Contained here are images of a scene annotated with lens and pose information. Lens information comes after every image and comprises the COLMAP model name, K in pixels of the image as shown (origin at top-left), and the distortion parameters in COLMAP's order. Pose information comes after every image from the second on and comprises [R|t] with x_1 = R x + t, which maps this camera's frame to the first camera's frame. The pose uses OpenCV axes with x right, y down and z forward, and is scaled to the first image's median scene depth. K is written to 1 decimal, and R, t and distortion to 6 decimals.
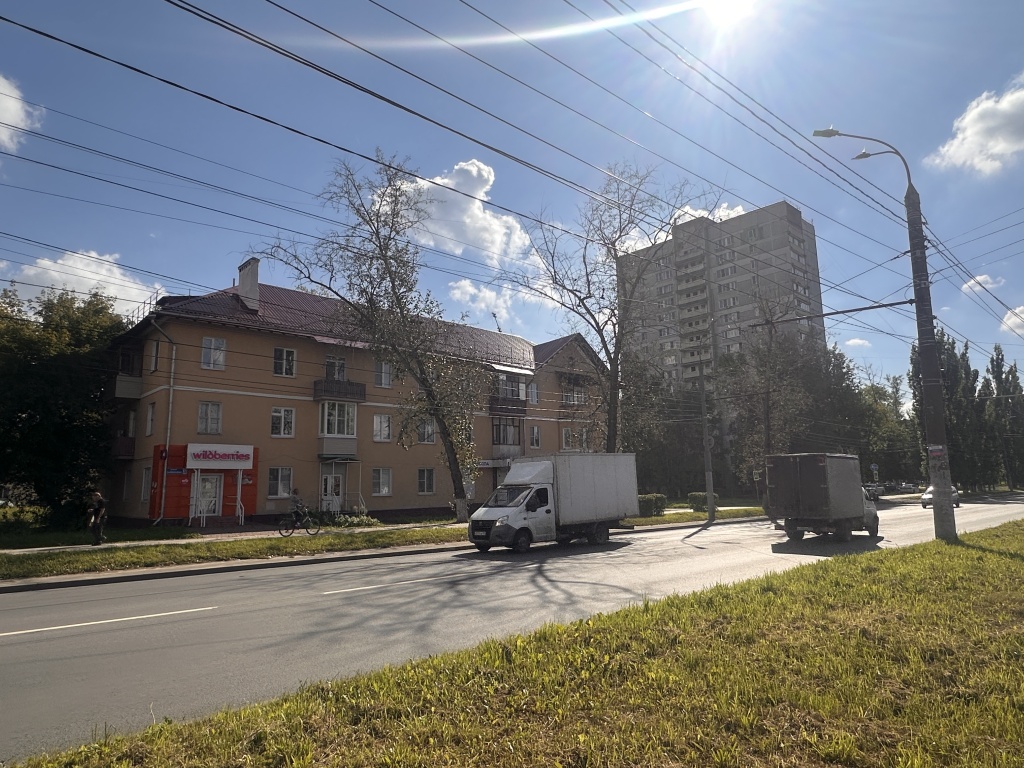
lens RADIAL K [[634.5, 0, 508.3], [0, 634.5, 384.9], [0, 0, 1]] dist [0.004743, 0.001036]
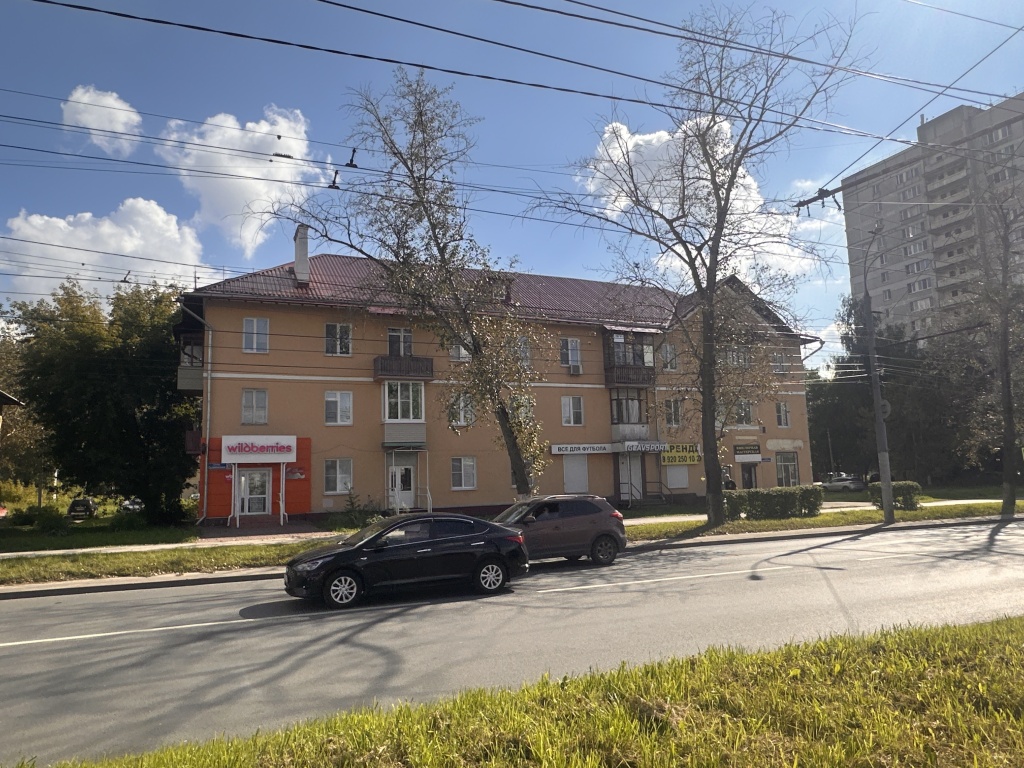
lens RADIAL K [[700.5, 0, 512.1], [0, 700.5, 382.8], [0, 0, 1]] dist [0.013000, -0.001315]
pose [[0.946533, -0.056874, -0.317554, 0.175092], [0.065970, 0.997660, 0.017957, 0.022141], [0.315790, -0.037946, 0.948070, 0.156070]]
